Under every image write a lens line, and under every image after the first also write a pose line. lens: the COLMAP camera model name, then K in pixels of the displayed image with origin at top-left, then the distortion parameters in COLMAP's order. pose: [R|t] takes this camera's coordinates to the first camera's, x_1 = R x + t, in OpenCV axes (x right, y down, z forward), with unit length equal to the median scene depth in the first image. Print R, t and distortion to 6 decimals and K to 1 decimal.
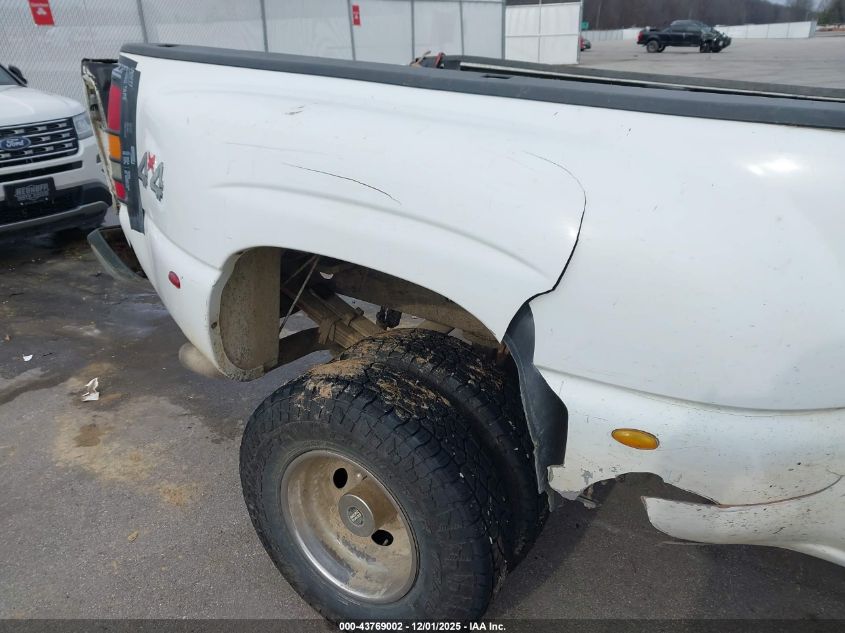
lens RADIAL K [[640.7, 0, 422.5], [0, 640.7, 316.5], [0, 0, 1]] dist [0.007169, -0.001618]
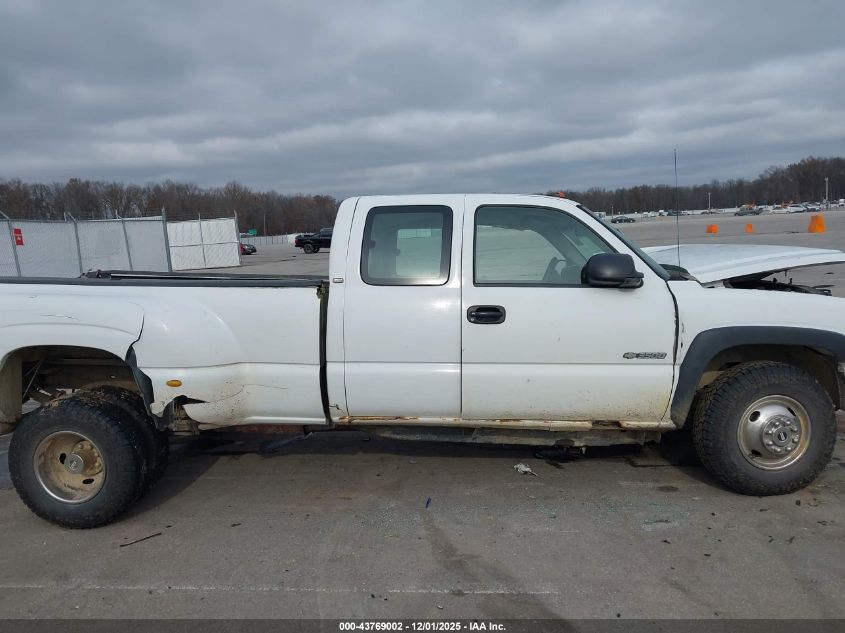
lens RADIAL K [[577.8, 0, 422.5], [0, 577.8, 316.5], [0, 0, 1]] dist [-0.034997, 0.004660]
pose [[0.863041, -0.092942, 0.496510, 0.011073], [0.228378, 0.948526, -0.219414, 0.638249], [-0.450560, 0.302755, 0.839842, -1.668902]]
